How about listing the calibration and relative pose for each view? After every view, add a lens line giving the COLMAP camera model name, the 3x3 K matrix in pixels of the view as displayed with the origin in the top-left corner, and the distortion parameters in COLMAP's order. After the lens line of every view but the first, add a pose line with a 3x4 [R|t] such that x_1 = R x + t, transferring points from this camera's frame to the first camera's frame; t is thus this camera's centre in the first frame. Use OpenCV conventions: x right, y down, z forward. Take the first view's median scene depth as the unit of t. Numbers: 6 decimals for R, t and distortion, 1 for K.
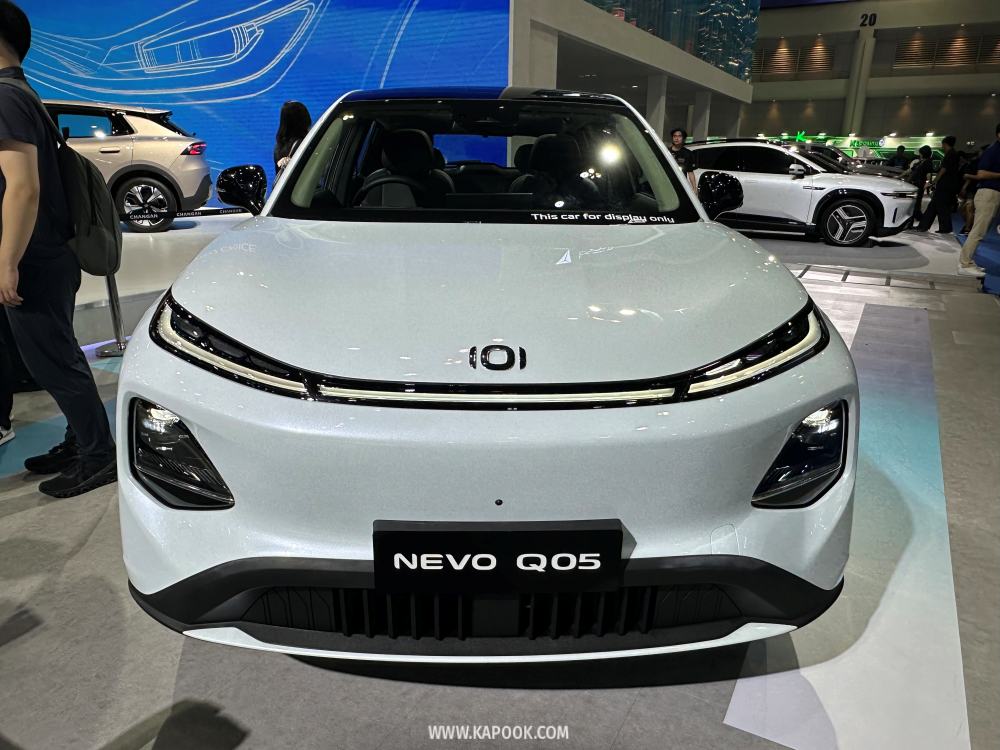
lens RADIAL K [[687.7, 0, 500.0], [0, 687.7, 375.0], [0, 0, 1]] dist [-0.001487, -0.003624]
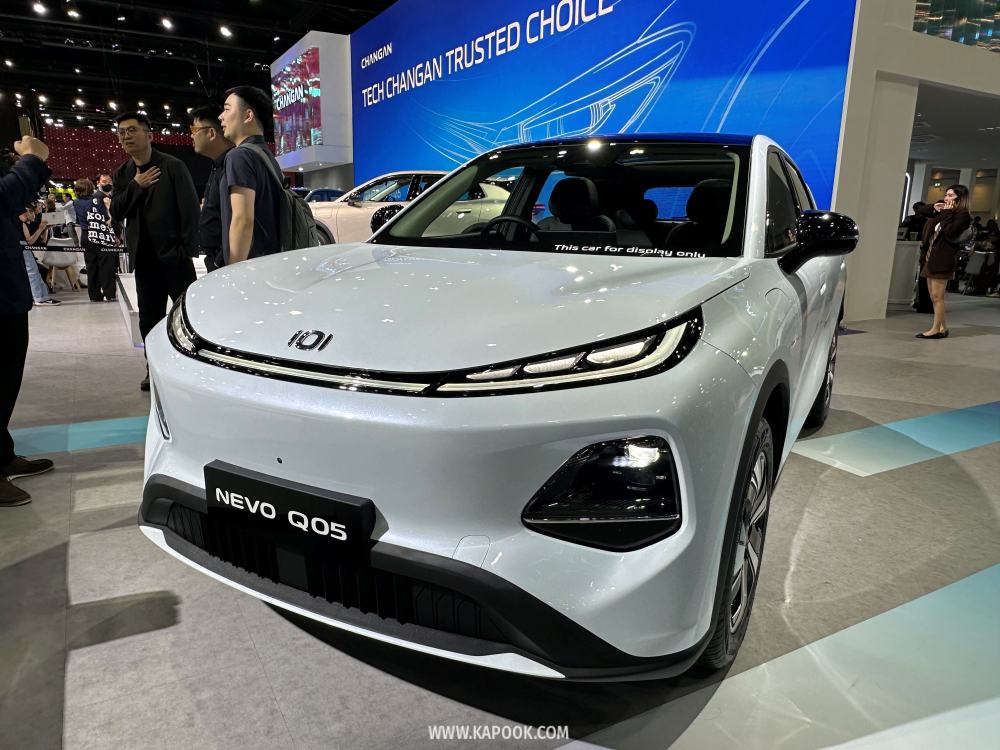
lens RADIAL K [[687.7, 0, 500.0], [0, 687.7, 375.0], [0, 0, 1]] dist [-0.001487, -0.003624]
pose [[0.863795, 0.115563, -0.490411, 0.829184], [-0.159568, 0.985984, -0.048717, 0.037395], [0.477908, 0.120336, 0.870128, 0.138573]]
